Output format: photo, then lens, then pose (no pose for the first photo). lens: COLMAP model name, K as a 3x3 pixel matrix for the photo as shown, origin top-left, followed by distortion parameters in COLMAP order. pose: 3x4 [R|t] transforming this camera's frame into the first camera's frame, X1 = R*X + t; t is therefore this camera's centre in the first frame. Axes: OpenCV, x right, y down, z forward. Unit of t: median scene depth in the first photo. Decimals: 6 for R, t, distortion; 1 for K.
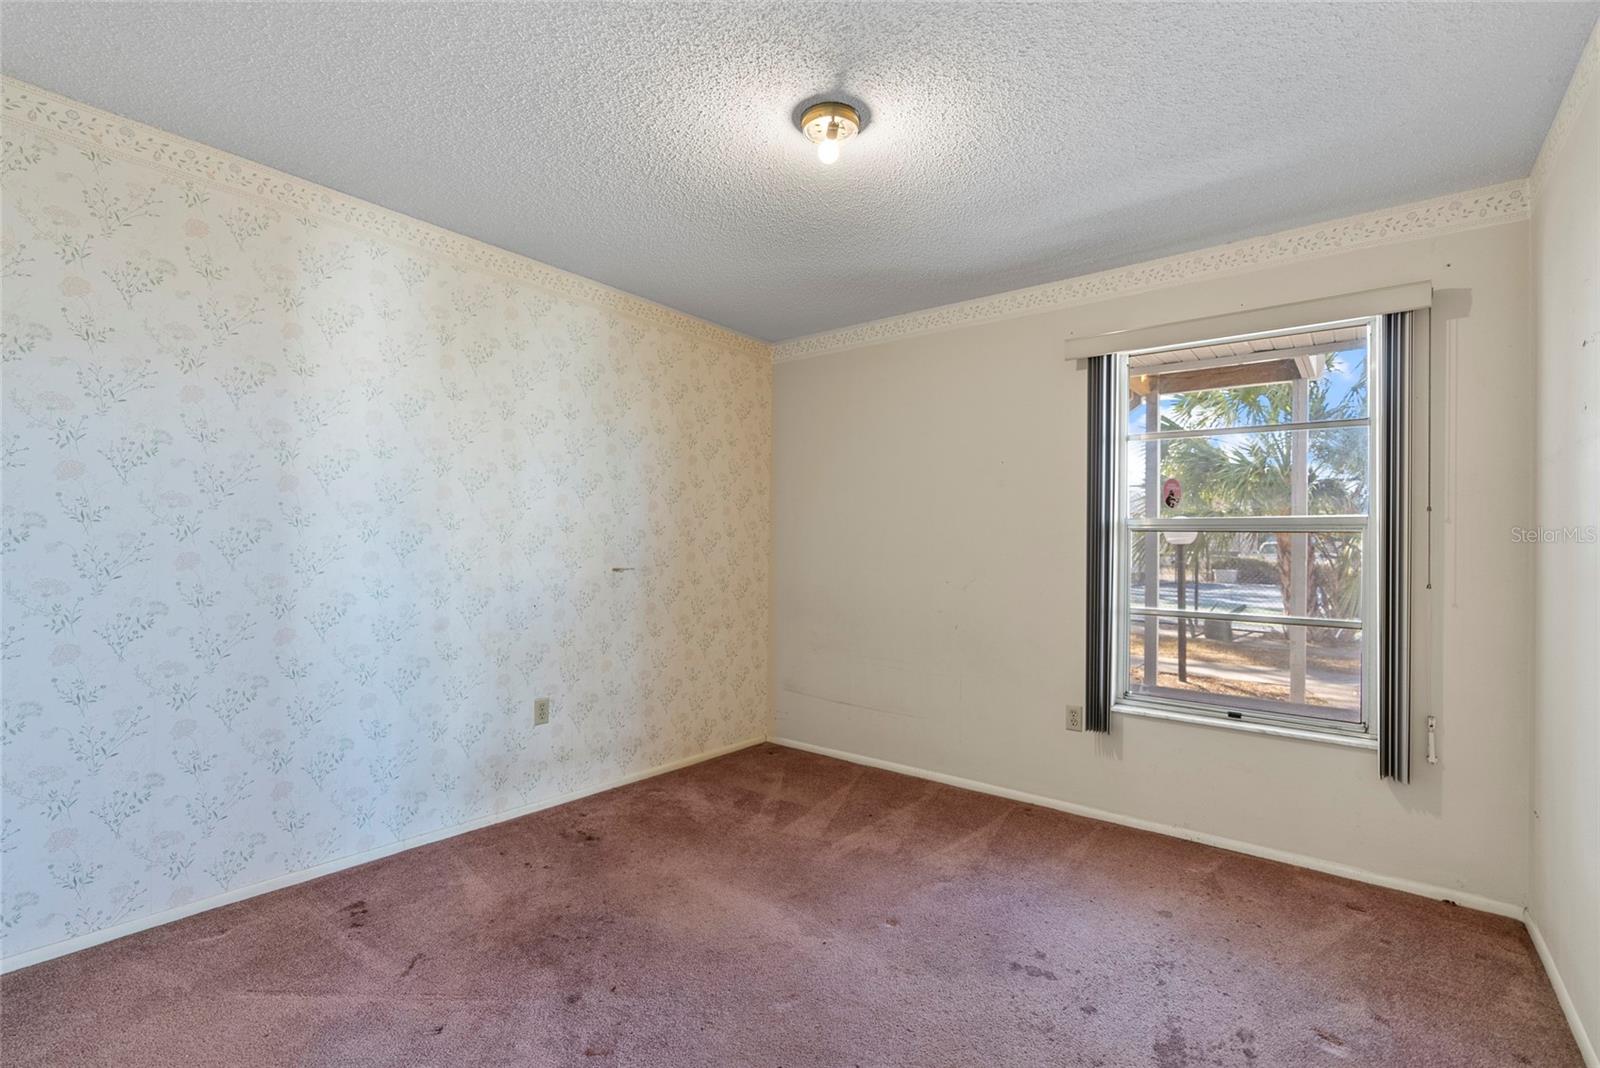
lens RADIAL K [[724.9, 0, 797.9], [0, 724.9, 535.8], [0, 0, 1]] dist [-0.016836, 0.005650]
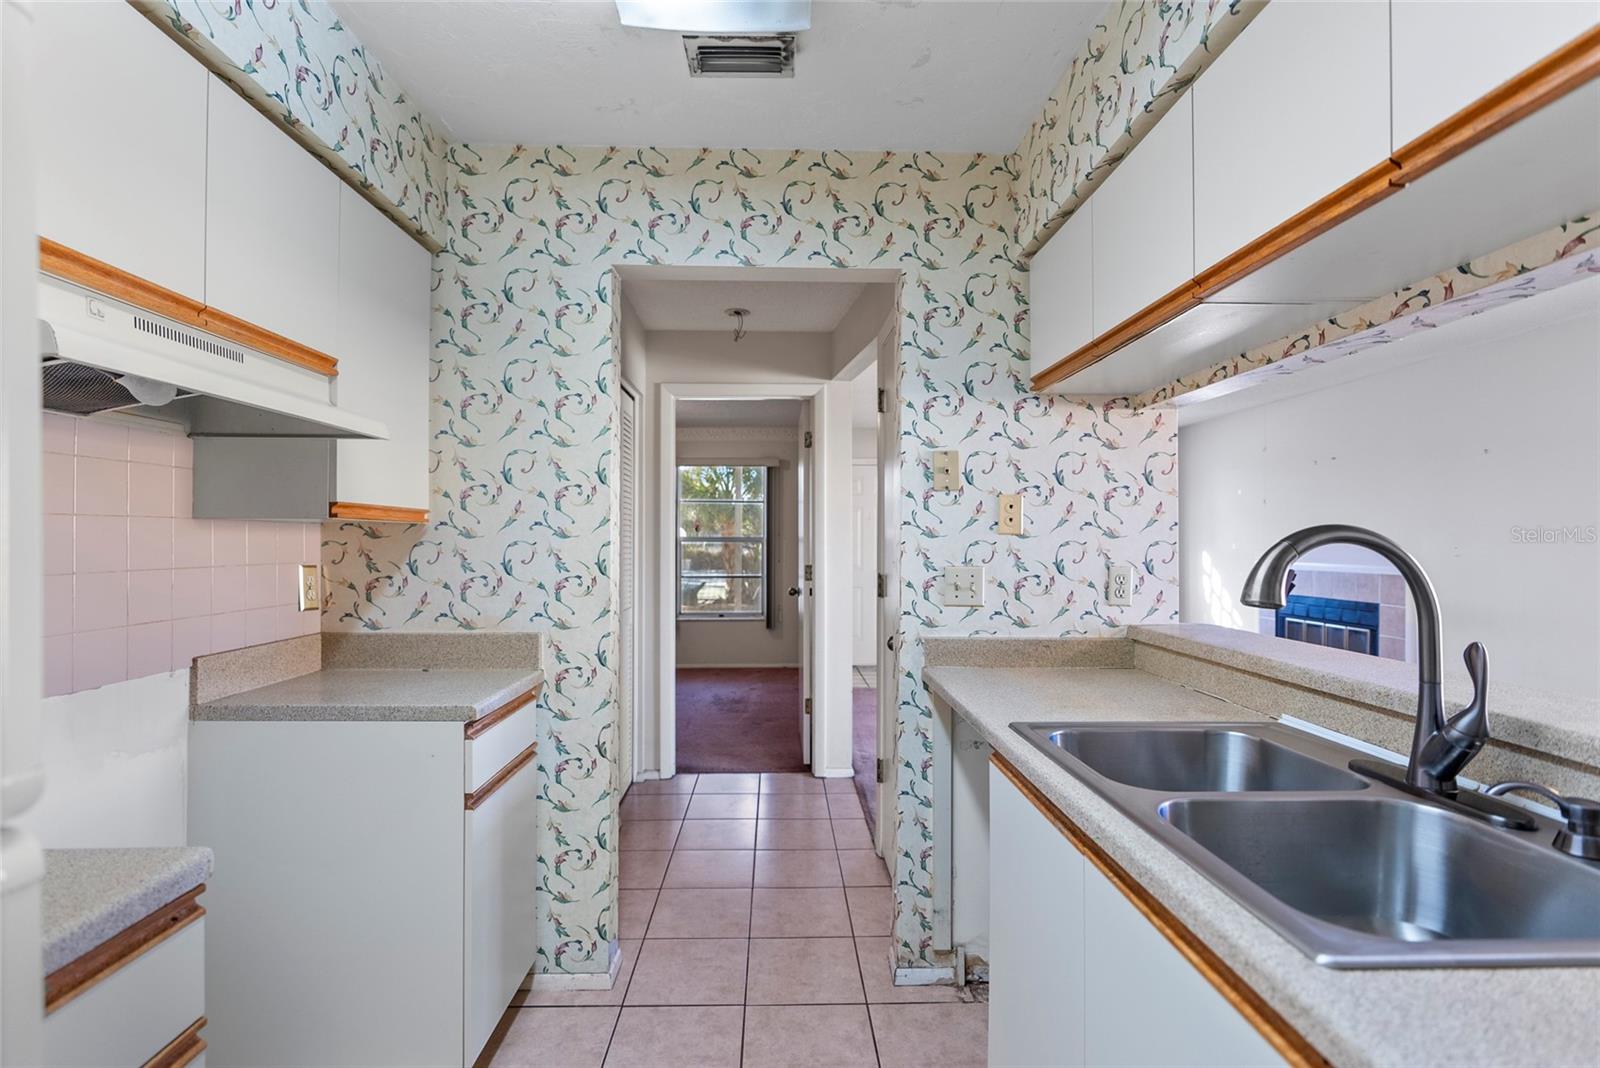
lens RADIAL K [[798.0, 0, 803.8], [0, 798.0, 565.2], [0, 0, 1]] dist [0.000152, 0.000353]
pose [[0.761752, -0.029934, 0.647177, -0.374591], [0.000187, 0.998942, 0.045983, -0.020032], [-0.647869, -0.034907, 0.760951, -0.502289]]
